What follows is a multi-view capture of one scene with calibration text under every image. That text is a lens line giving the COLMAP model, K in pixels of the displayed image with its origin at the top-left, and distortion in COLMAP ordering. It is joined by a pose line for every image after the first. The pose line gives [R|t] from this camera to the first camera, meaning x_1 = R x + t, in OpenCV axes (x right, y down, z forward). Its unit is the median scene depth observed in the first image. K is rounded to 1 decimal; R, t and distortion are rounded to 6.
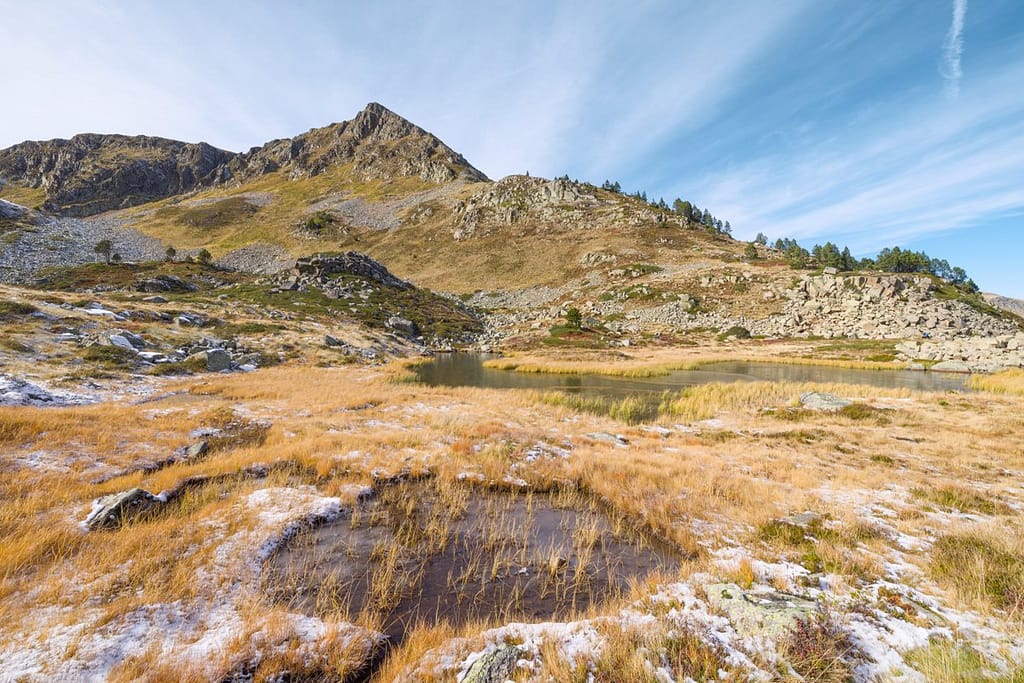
lens RADIAL K [[428.7, 0, 512.0], [0, 428.7, 341.5], [0, 0, 1]] dist [0.000215, 0.000582]
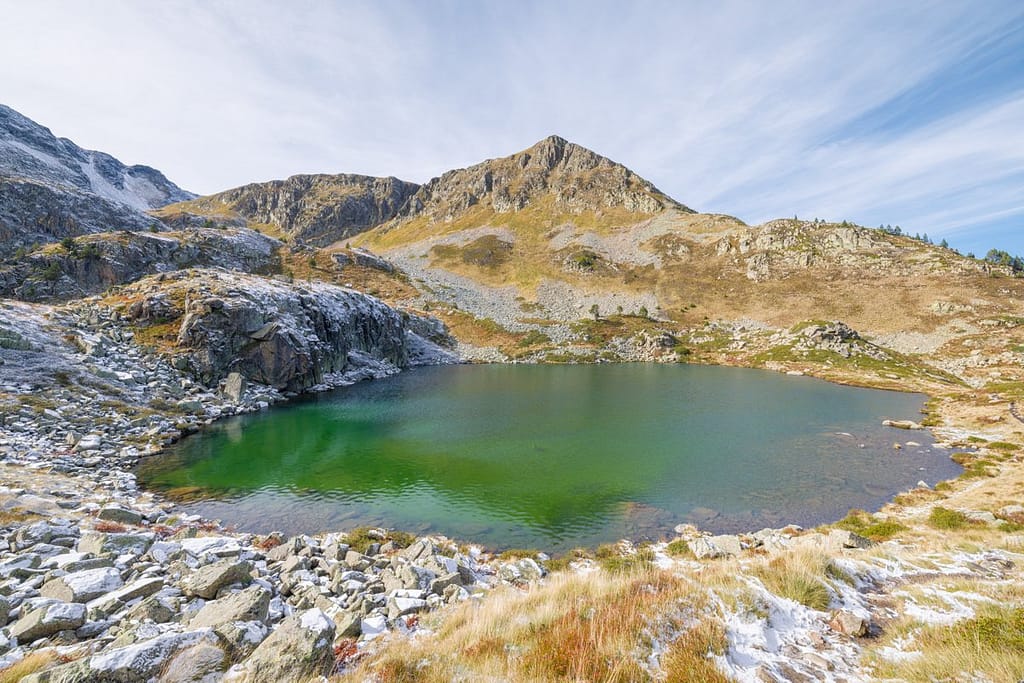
lens RADIAL K [[428.7, 0, 512.0], [0, 428.7, 341.5], [0, 0, 1]] dist [0.000215, 0.000582]
pose [[0.990842, -0.005611, -0.134909, -0.279346], [0.007819, 0.999844, 0.015840, -0.038026], [0.134799, -0.016750, 0.990731, -0.131220]]
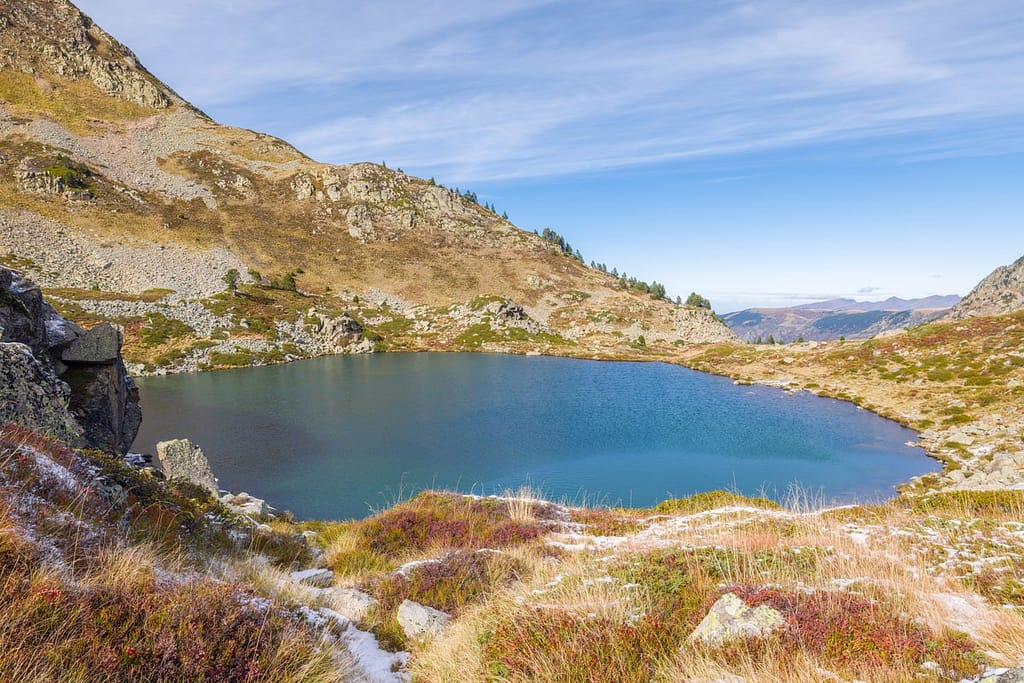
lens RADIAL K [[666.7, 0, 512.0], [0, 666.7, 341.5], [0, 0, 1]] dist [0.001889, 0.001510]
pose [[0.667106, -0.064301, 0.742182, -0.434744], [0.018623, 0.997396, 0.069672, -0.047485], [-0.744730, -0.032657, 0.666567, -0.101120]]
